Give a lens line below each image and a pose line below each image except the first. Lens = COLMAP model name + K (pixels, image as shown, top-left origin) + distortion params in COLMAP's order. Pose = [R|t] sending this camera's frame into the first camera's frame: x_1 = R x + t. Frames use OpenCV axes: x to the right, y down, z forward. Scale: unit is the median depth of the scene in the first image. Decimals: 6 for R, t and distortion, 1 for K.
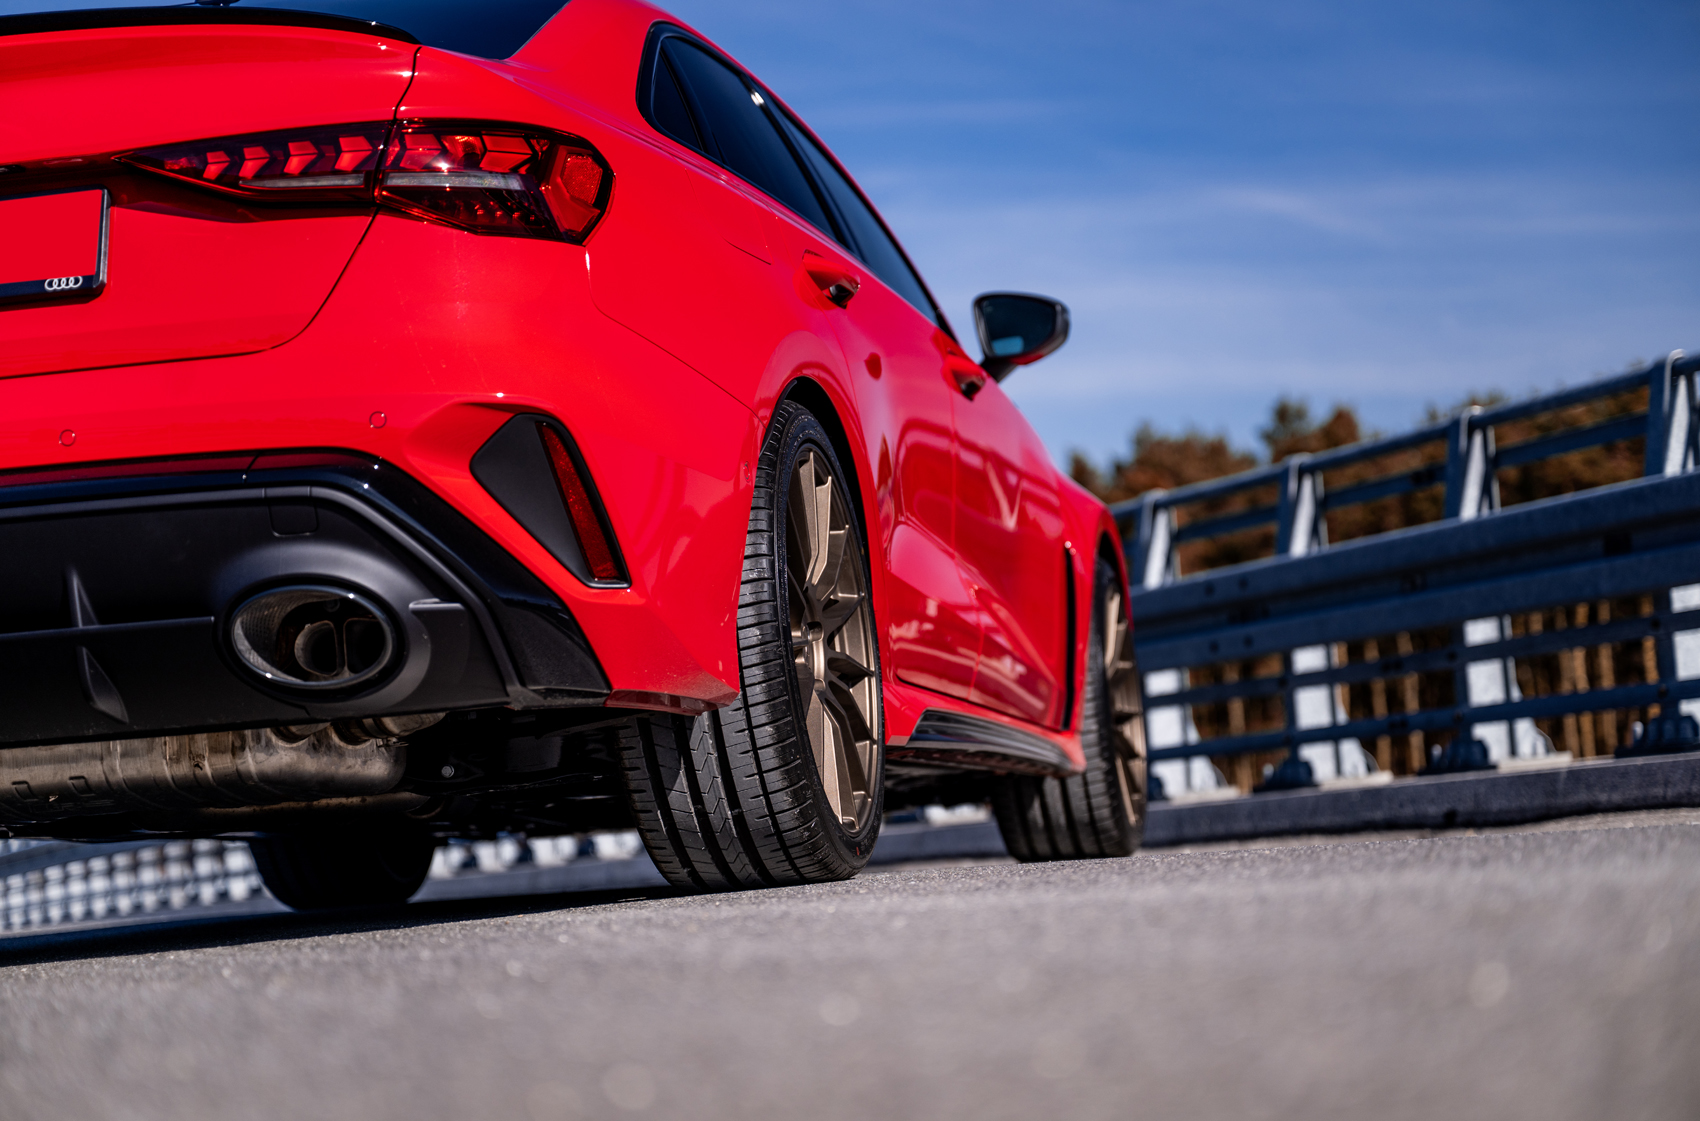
lens RADIAL K [[3088.6, 0, 850.0], [0, 3088.6, 560.5], [0, 0, 1]] dist [-0.070779, -0.176867]
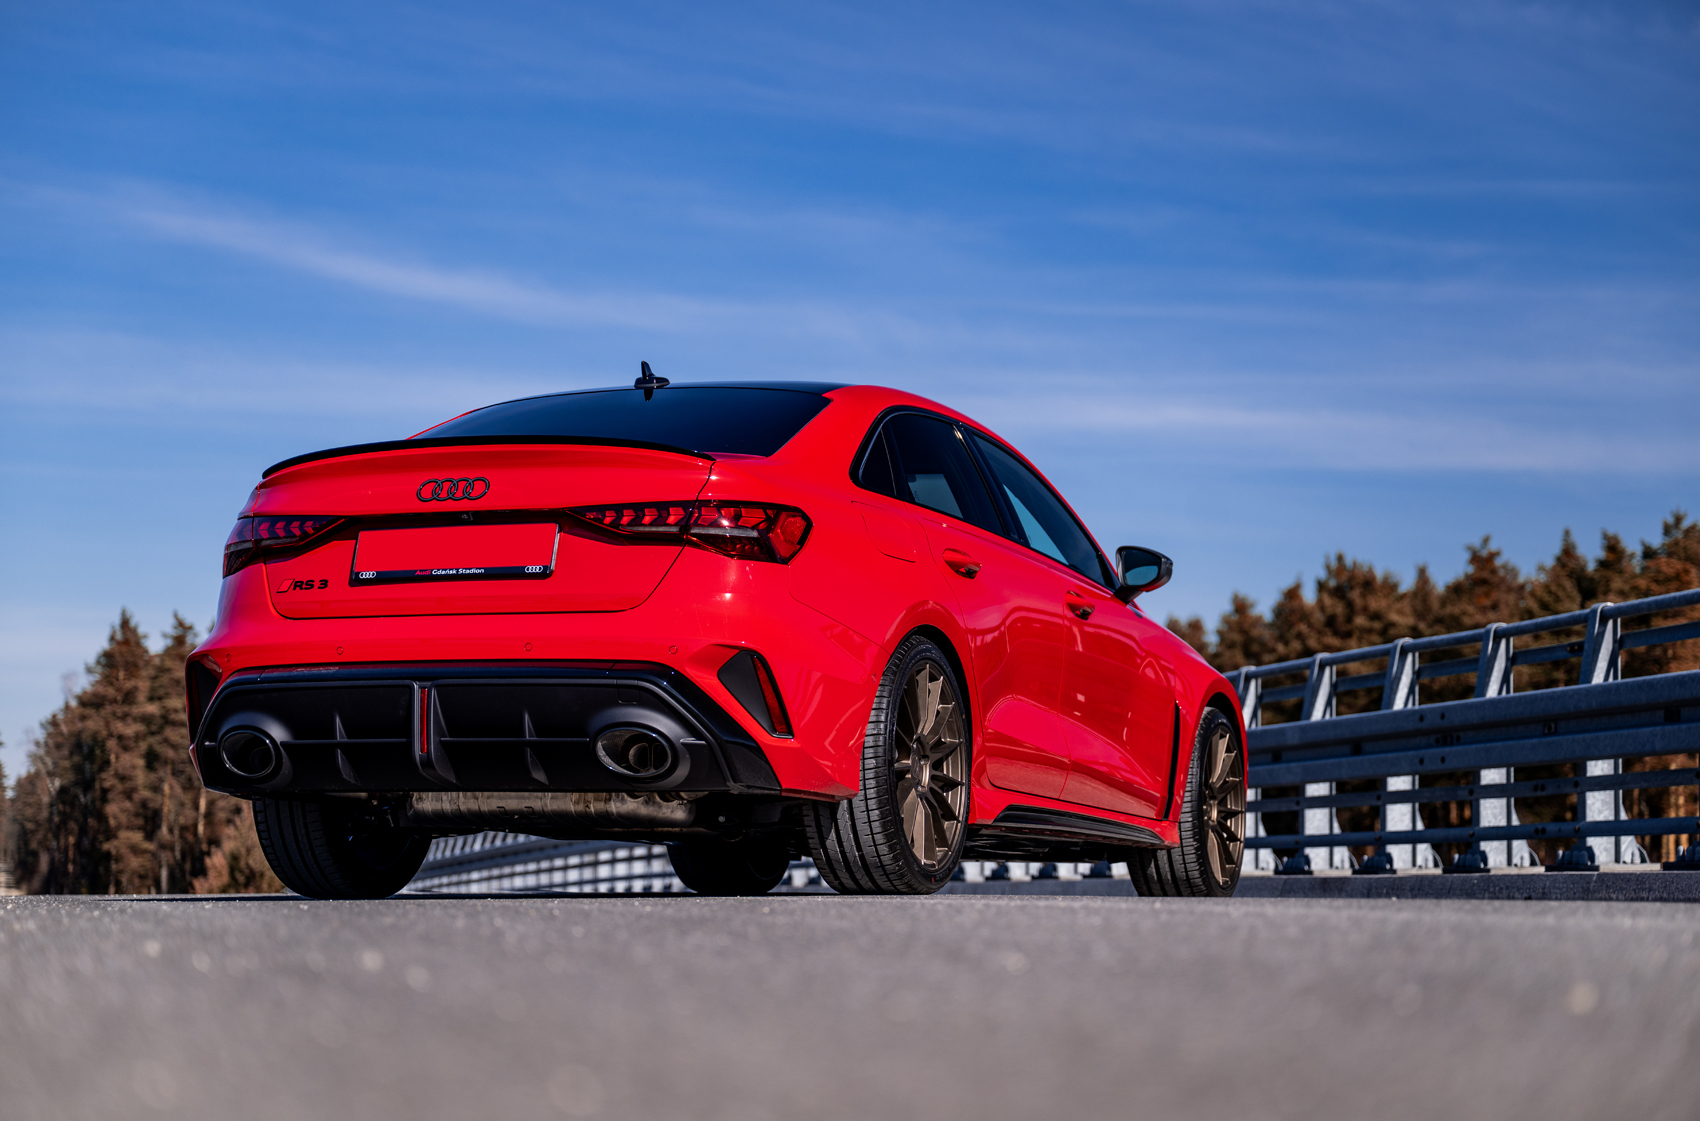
lens RADIAL K [[3178.1, 0, 850.0], [0, 3178.1, 560.5], [0, 0, 1]] dist [0.170063, -3.009472]
pose [[0.976916, 0.070961, -0.201496, 0.347227], [-0.071707, 0.997419, 0.003604, -0.108410], [0.201232, 0.010928, 0.979483, -0.956571]]
